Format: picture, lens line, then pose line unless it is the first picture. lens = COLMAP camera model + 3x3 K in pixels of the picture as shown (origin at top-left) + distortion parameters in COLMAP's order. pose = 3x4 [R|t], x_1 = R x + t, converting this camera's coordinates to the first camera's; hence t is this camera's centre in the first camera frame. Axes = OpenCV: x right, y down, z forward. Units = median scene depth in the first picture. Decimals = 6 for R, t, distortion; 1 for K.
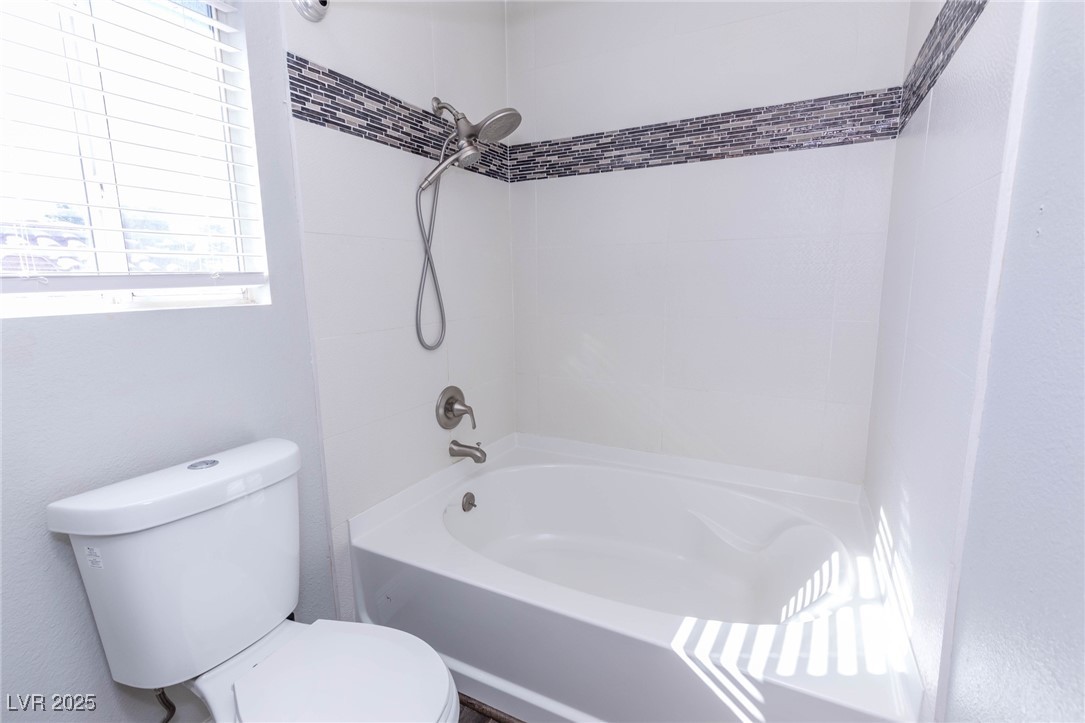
lens RADIAL K [[495.0, 0, 542.8], [0, 495.0, 359.8], [0, 0, 1]] dist [0.000887, 0.000130]
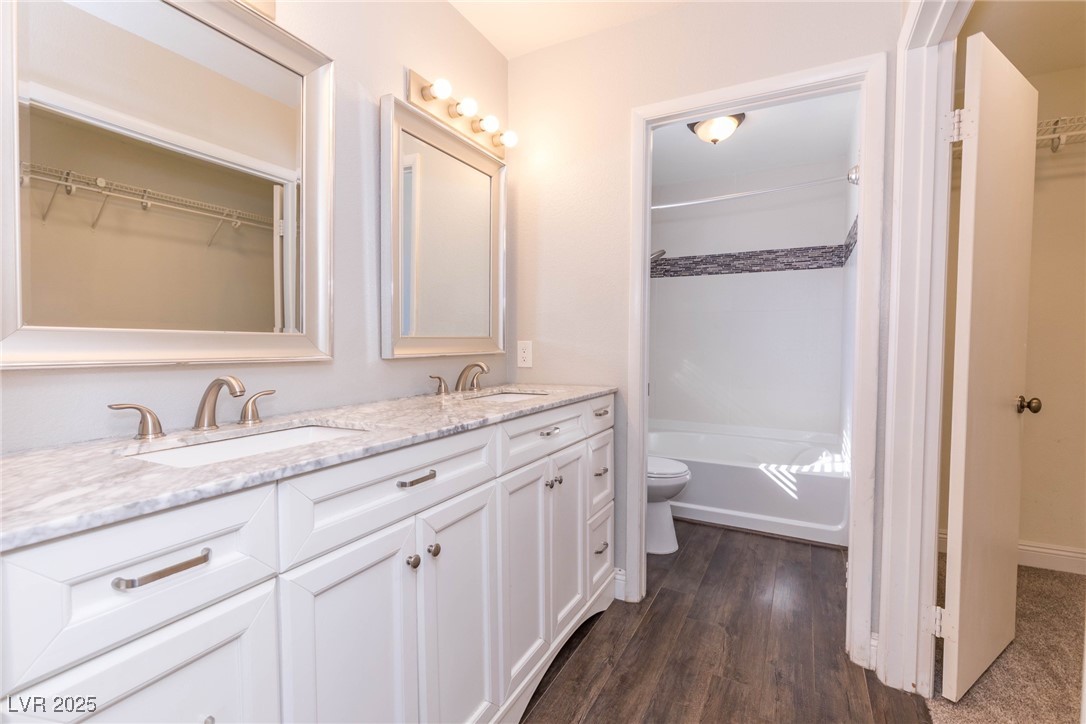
lens RADIAL K [[495.5, 0, 542.4], [0, 495.5, 359.8], [0, 0, 1]] dist [0.000887, 0.000130]
pose [[0.999731, 0.023187, -0.001113, -0.513614], [-0.023119, 0.990124, -0.138273, 0.248578], [-0.002104, 0.138262, 0.990393, -0.948734]]
